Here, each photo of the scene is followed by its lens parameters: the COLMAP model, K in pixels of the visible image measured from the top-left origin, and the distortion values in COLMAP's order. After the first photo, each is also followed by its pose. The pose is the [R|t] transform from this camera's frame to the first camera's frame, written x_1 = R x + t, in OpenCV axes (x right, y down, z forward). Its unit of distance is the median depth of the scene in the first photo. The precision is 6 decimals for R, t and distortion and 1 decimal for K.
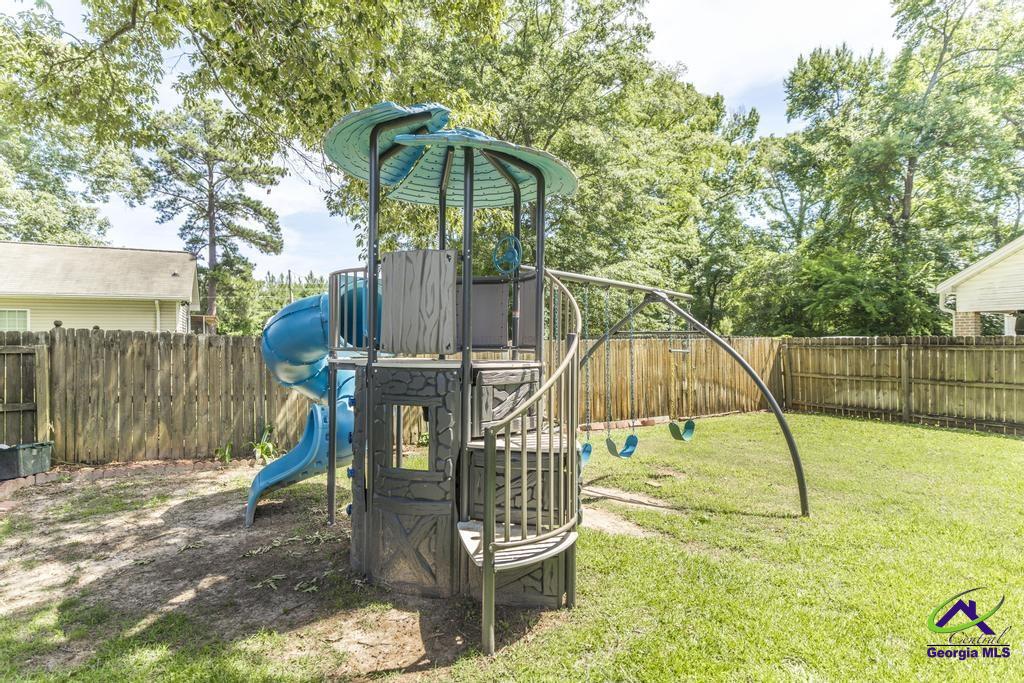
lens RADIAL K [[533.2, 0, 512.0], [0, 533.2, 341.5], [0, 0, 1]] dist [0.000618, 0.000278]
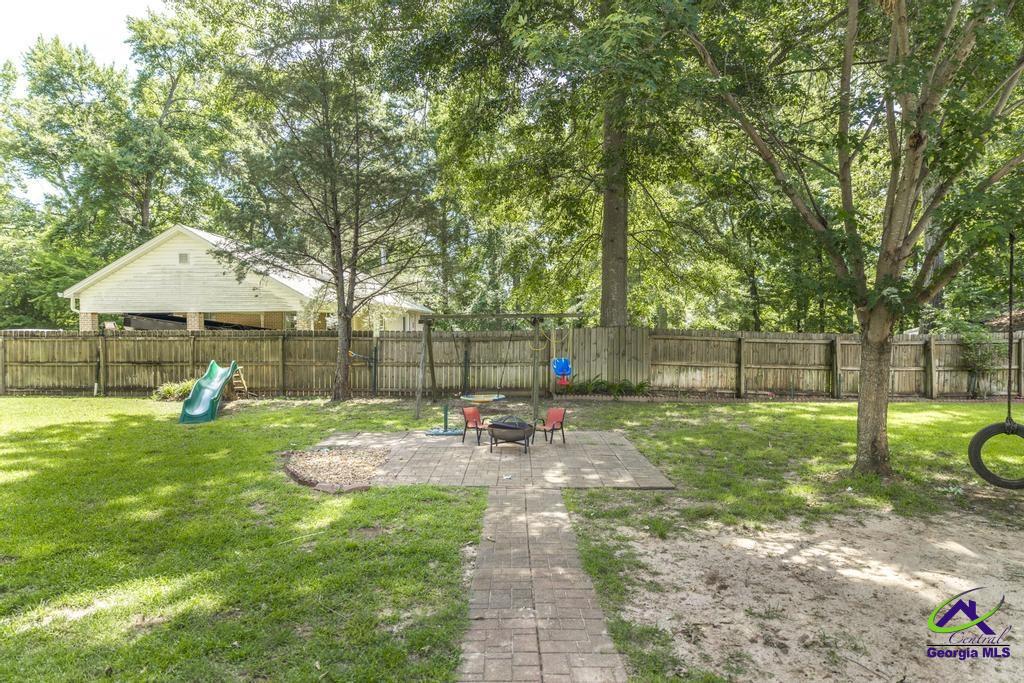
lens RADIAL K [[570.5, 0, 525.7], [0, 570.5, 342.6], [0, 0, 1]] dist [-0.001701, -0.000541]
pose [[0.461807, -0.014603, 0.886860, 0.034363], [-0.000275, 0.999862, 0.016607, -0.001179], [-0.886980, -0.007913, 0.461739, -0.298319]]
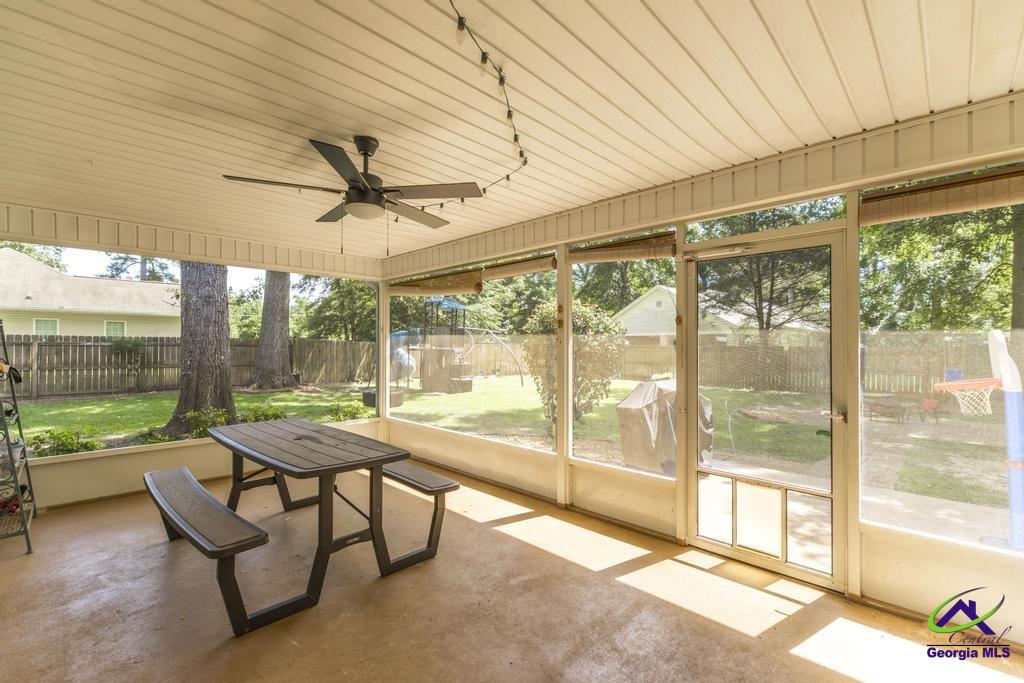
lens RADIAL K [[448.1, 0, 512.0], [0, 448.1, 341.5], [0, 0, 1]] dist [-0.000804, -0.000078]
pose [[0.956211, 0.016813, 0.292195, -0.098083], [-0.013196, 0.999810, -0.014345, 0.003670], [-0.292381, 0.009861, 0.956251, -0.407794]]
